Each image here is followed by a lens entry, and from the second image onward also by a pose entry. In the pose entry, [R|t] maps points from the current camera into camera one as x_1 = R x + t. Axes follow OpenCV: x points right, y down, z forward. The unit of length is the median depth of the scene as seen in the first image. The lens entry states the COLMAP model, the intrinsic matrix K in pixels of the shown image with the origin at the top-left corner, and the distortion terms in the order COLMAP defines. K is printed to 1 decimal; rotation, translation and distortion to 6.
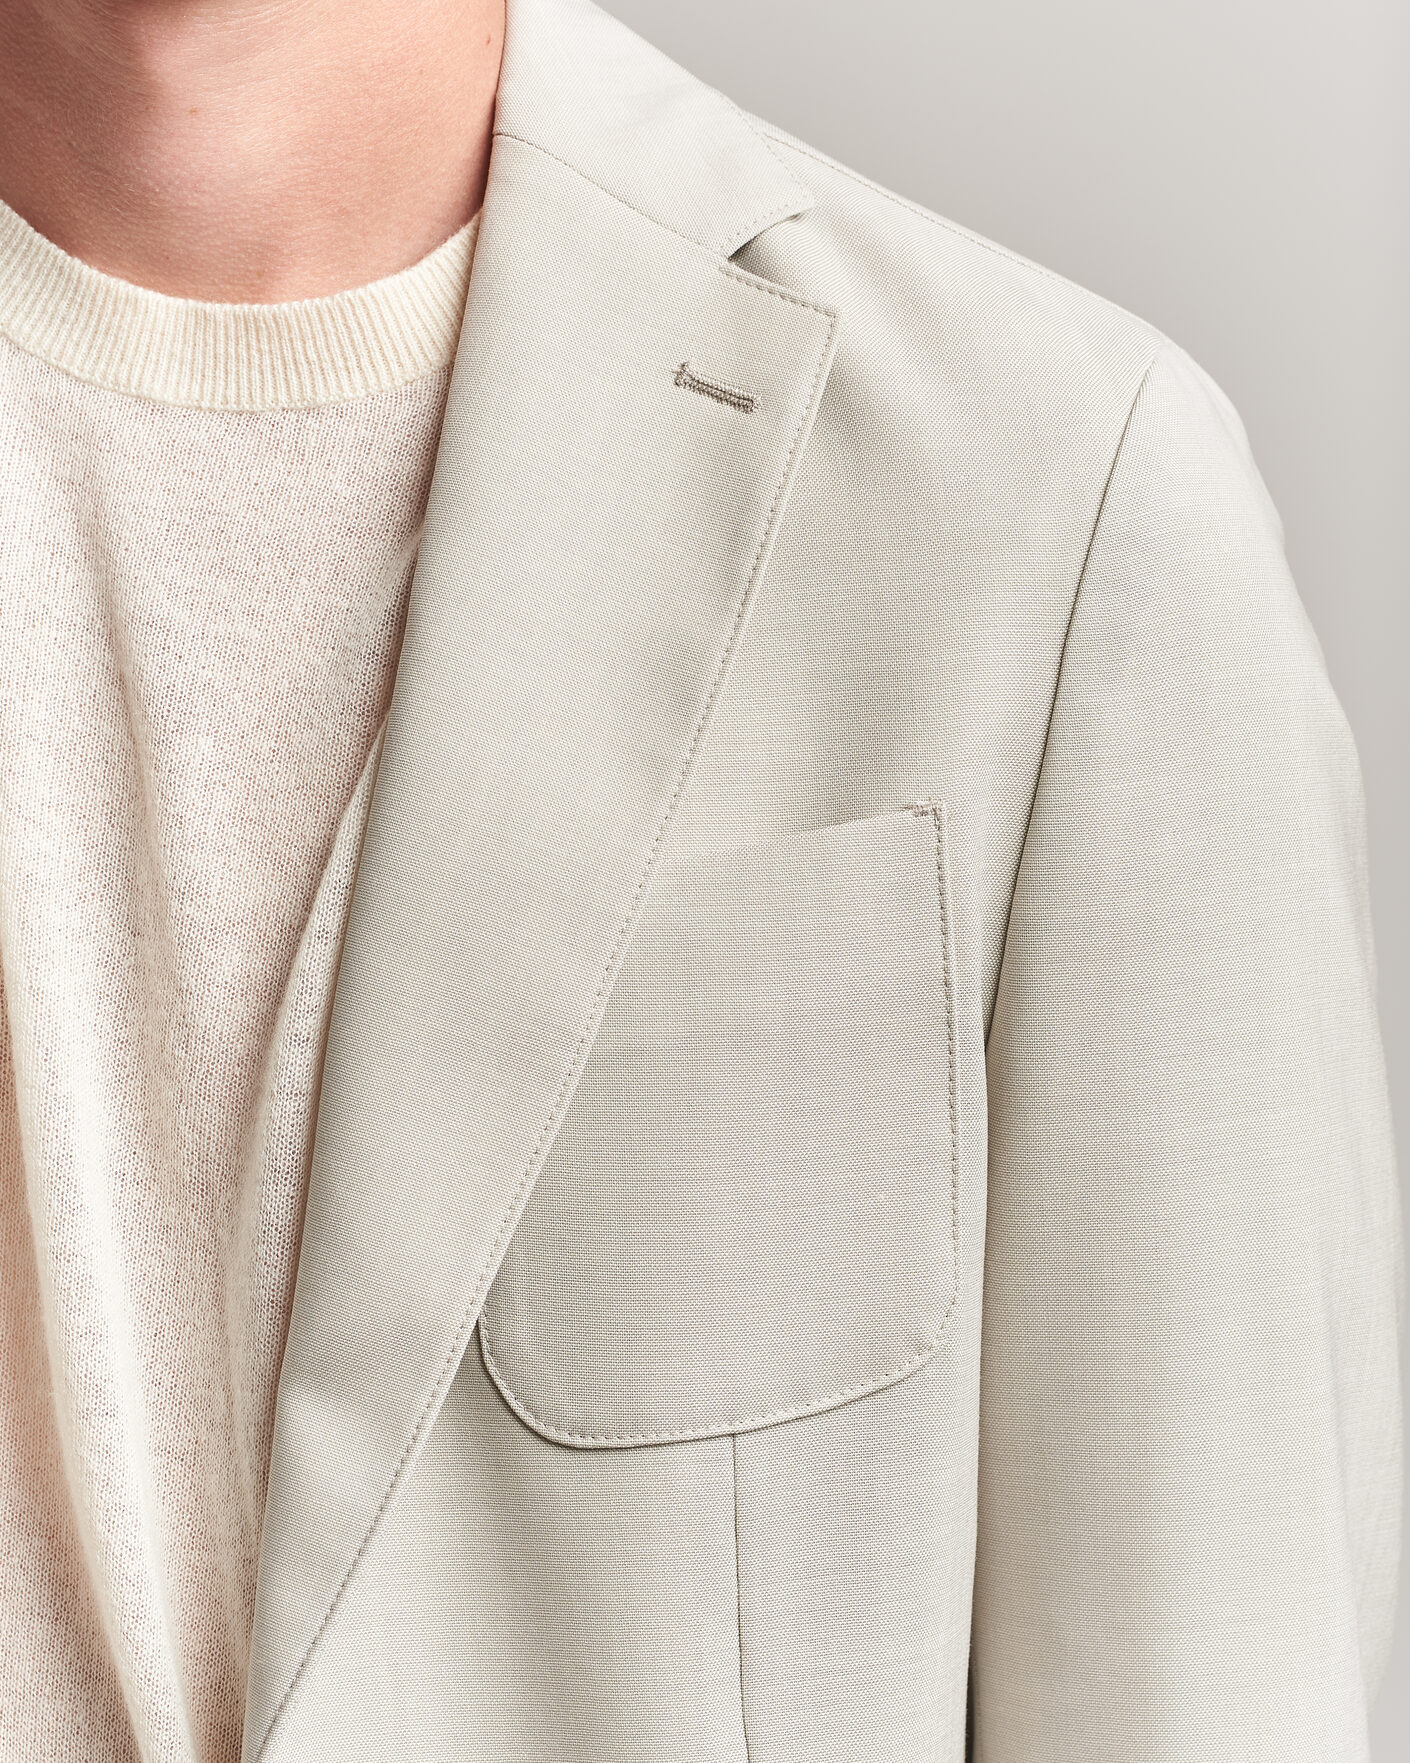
lens RADIAL K [[4171.4, 0, 710.9], [0, 4171.4, 883.4], [0, 0, 1]] dist [-0.431398, 0.000000]
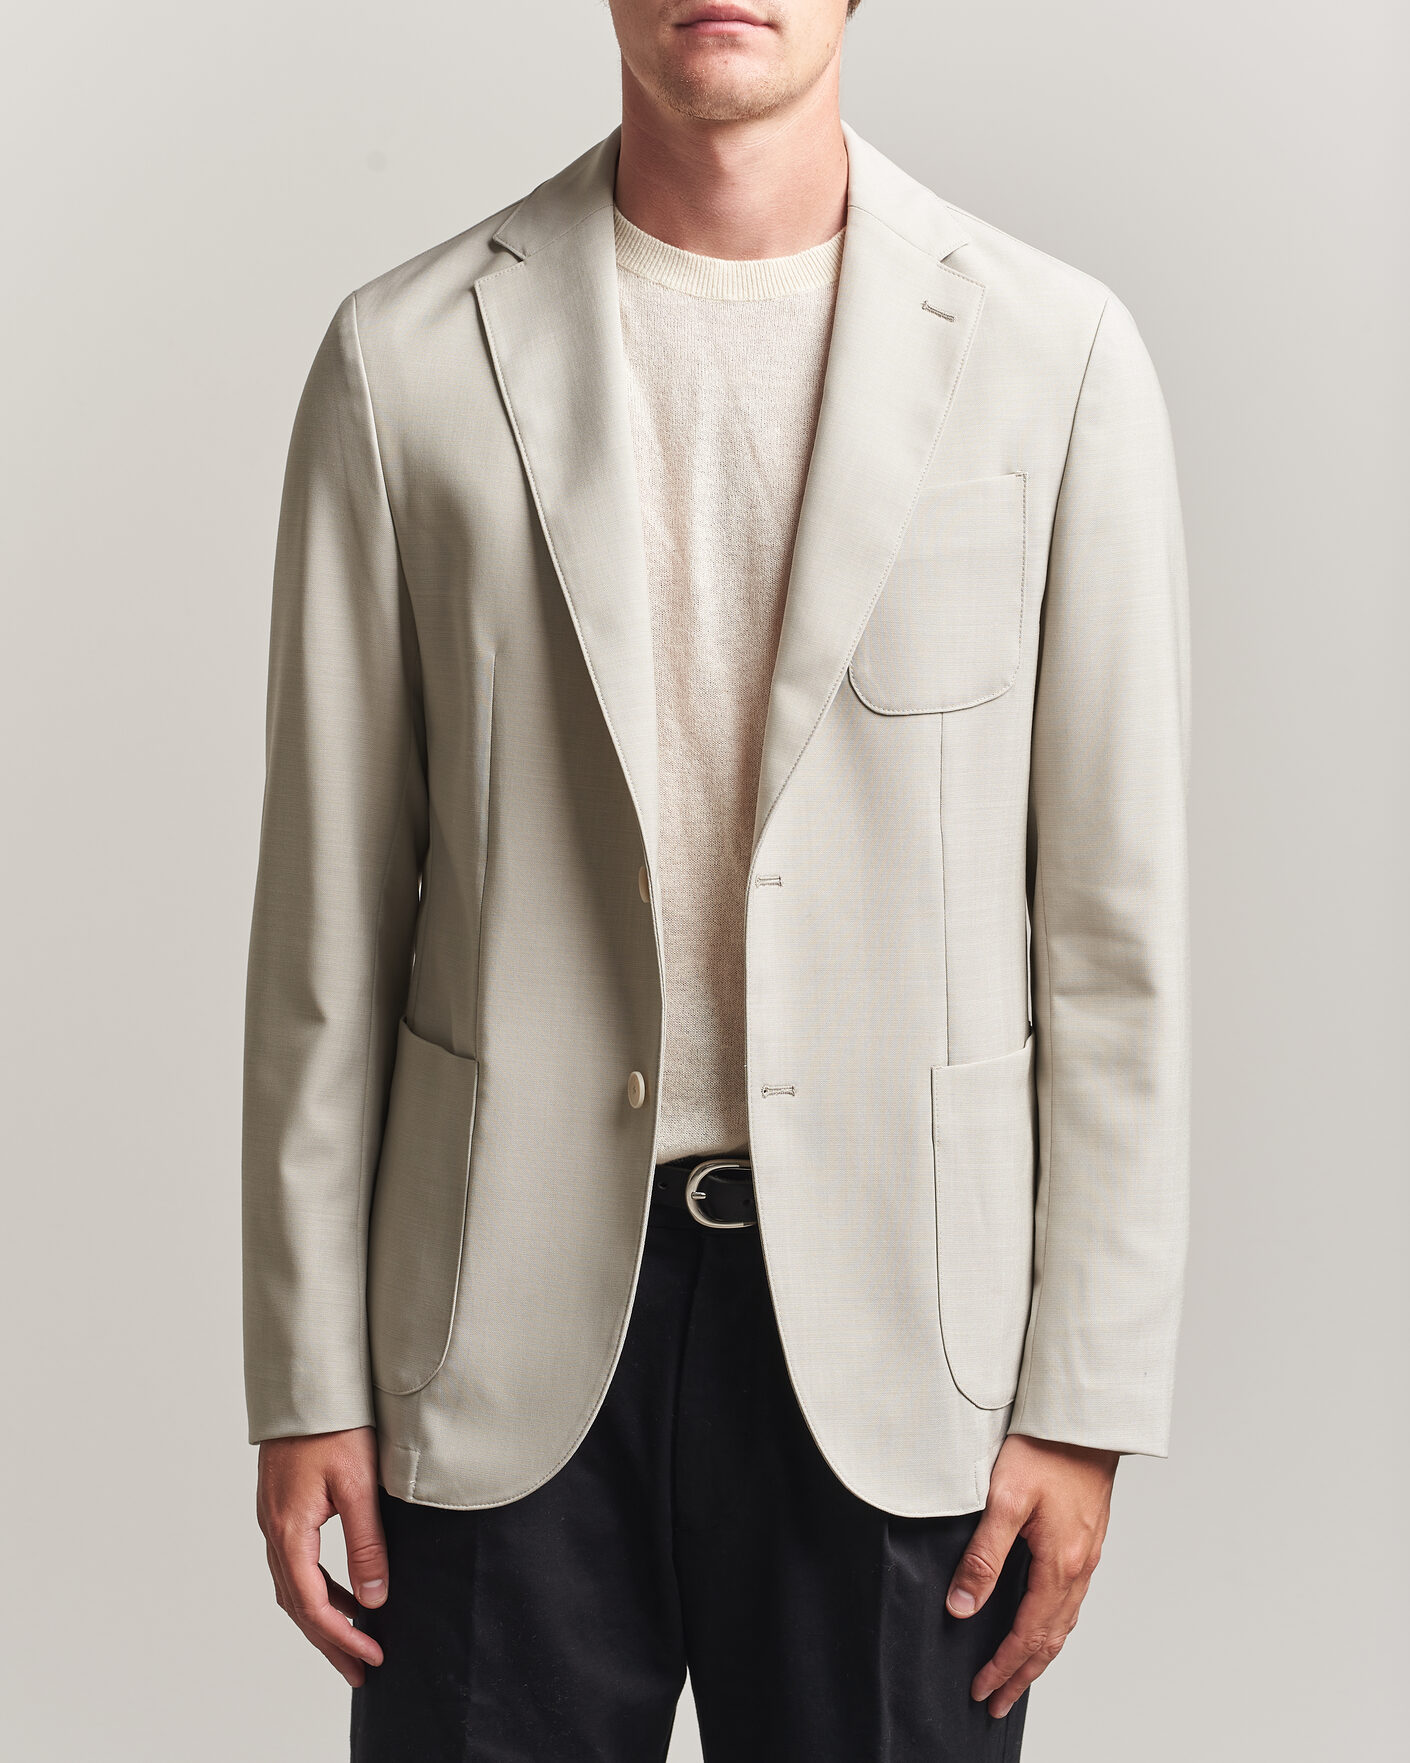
lens RADIAL K [[4171.4, 0, 706.3], [0, 4171.4, 882.4], [0, 0, 1]] dist [-0.431398, 0.000000]
pose [[0.993227, 0.016685, -0.114982, 0.158464], [0.008324, 0.976873, 0.213657, -0.322827], [0.115888, -0.213167, 0.970118, -1.587599]]
